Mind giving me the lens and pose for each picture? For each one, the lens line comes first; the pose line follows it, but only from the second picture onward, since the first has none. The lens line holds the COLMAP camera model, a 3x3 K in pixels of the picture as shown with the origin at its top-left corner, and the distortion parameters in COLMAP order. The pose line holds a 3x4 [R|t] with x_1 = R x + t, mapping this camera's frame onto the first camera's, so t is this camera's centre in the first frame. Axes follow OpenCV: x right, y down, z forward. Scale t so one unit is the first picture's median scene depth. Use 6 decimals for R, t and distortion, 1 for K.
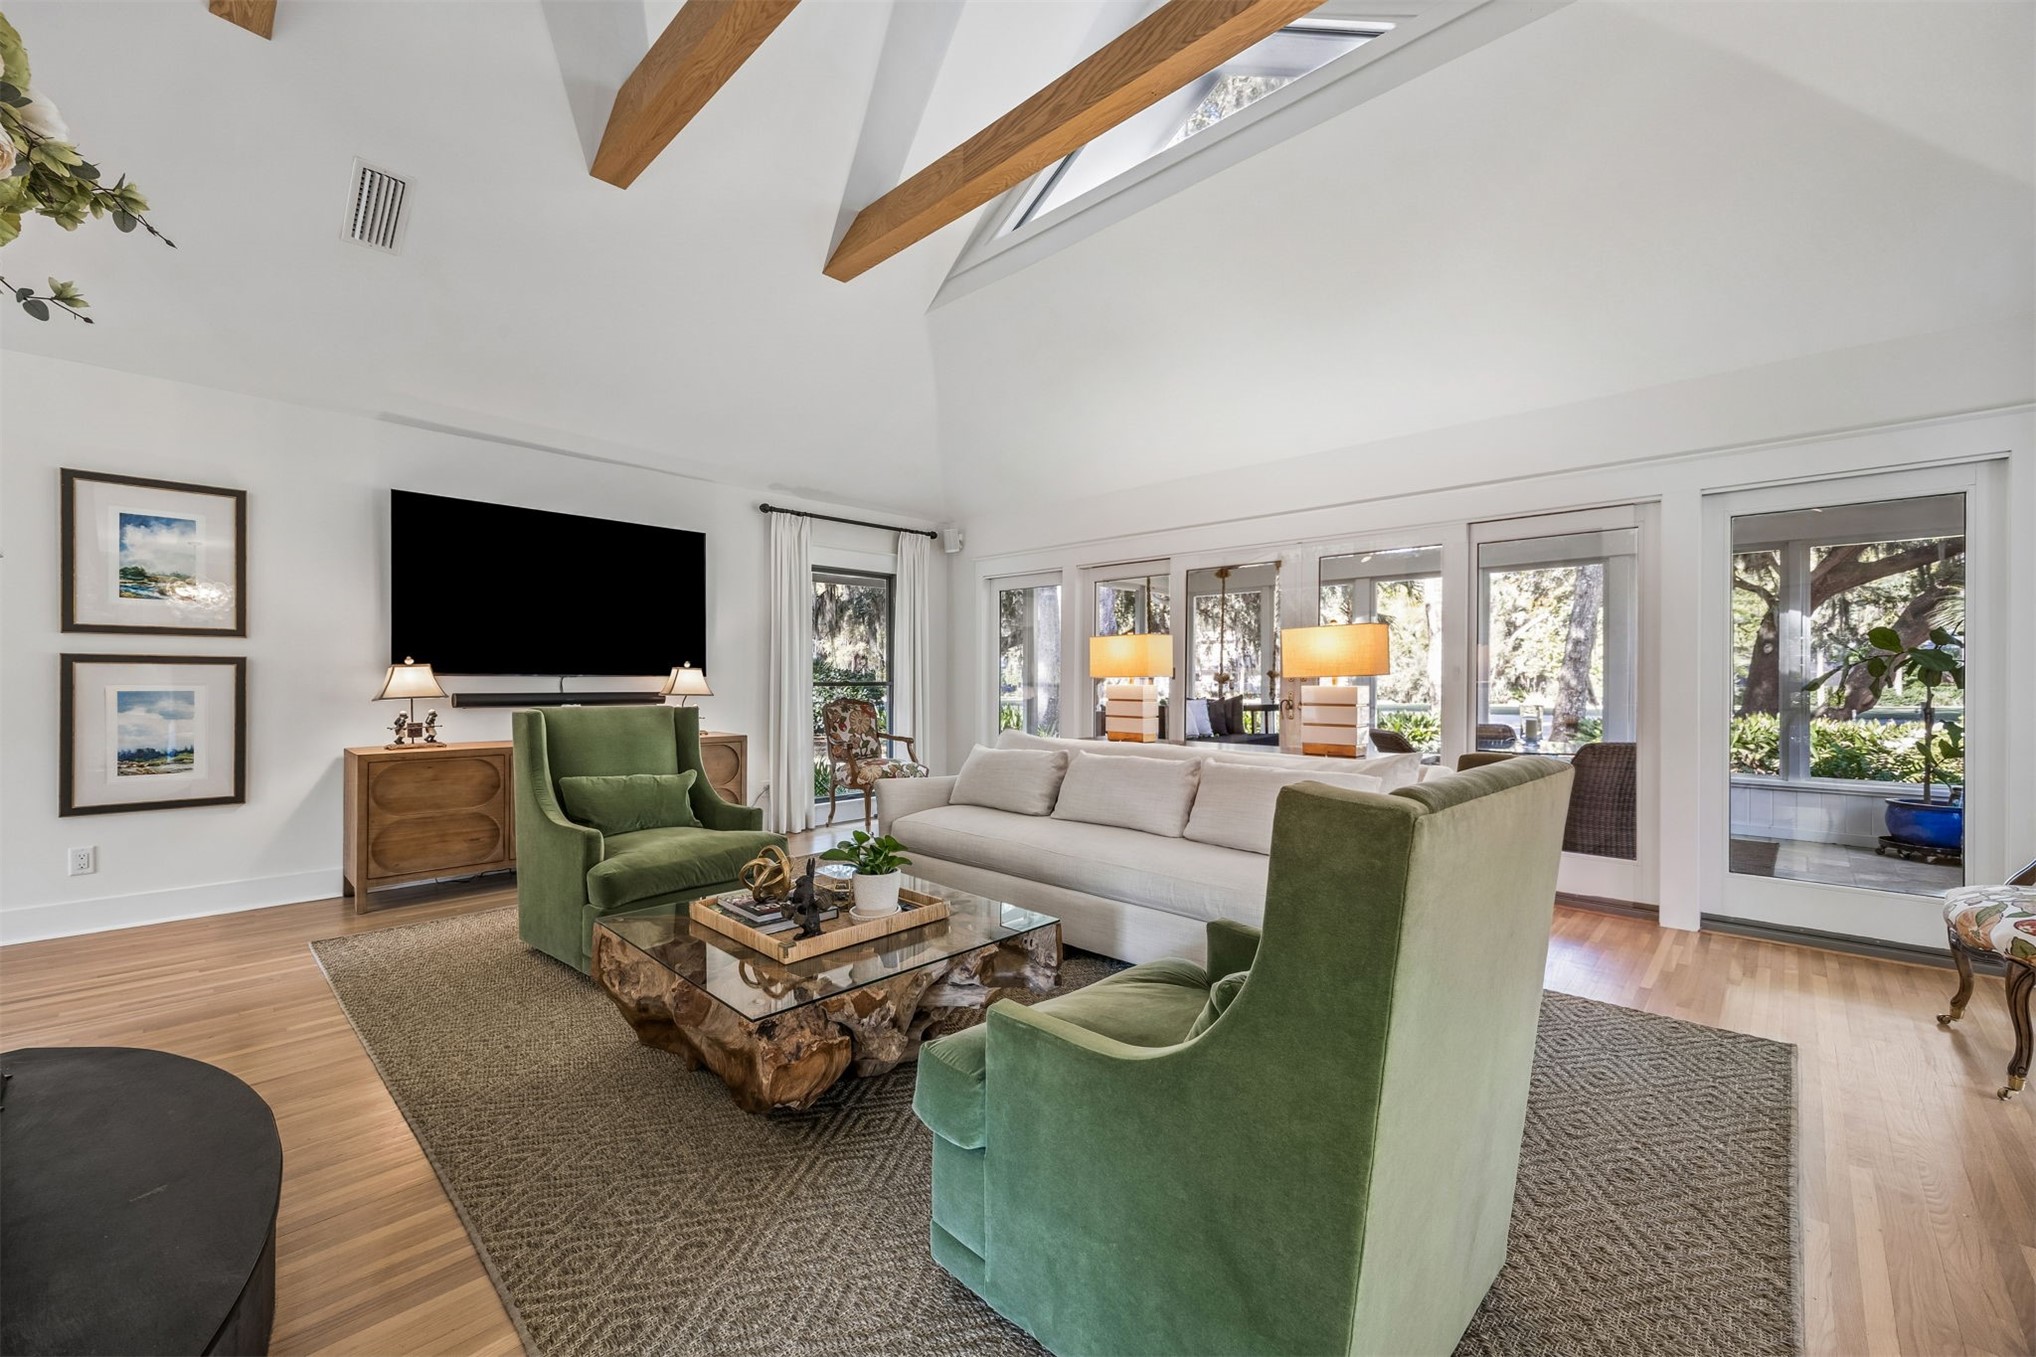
lens RADIAL K [[804.1, 0, 996.9], [0, 804.1, 692.2], [0, 0, 1]] dist [0.003063, 0.000315]
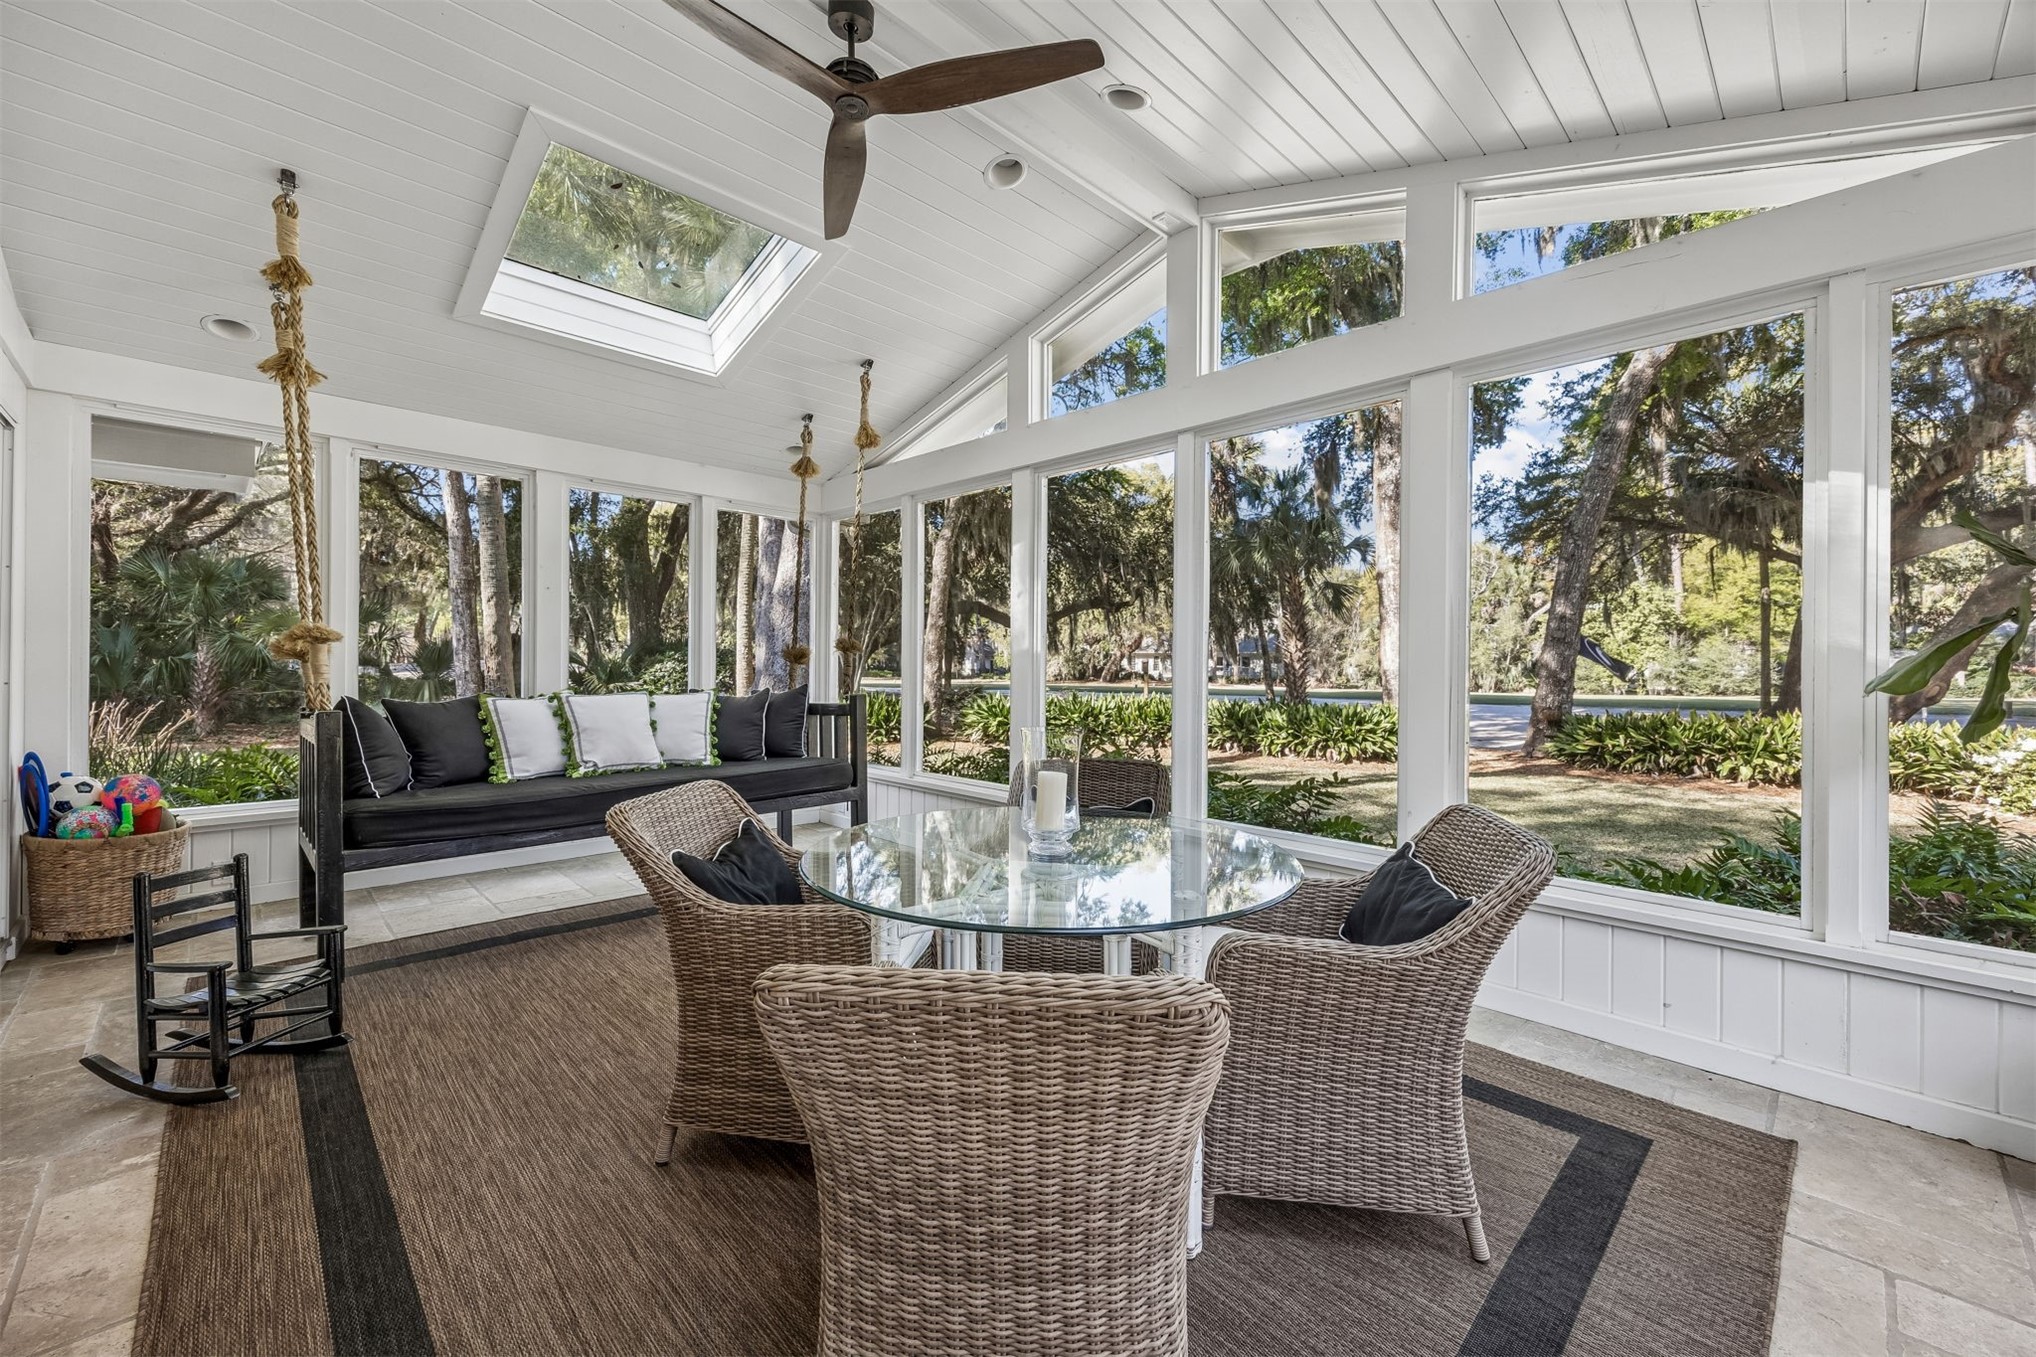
lens RADIAL K [[796.7, 0, 1013.4], [0, 796.7, 674.7], [0, 0, 1]] dist [0.004231, 0.000244]
pose [[0.999712, 0.006826, -0.022989, 0.278375], [-0.006834, 0.999977, -0.000288, -0.003151], [0.022986, 0.000445, 0.999736, 0.282320]]
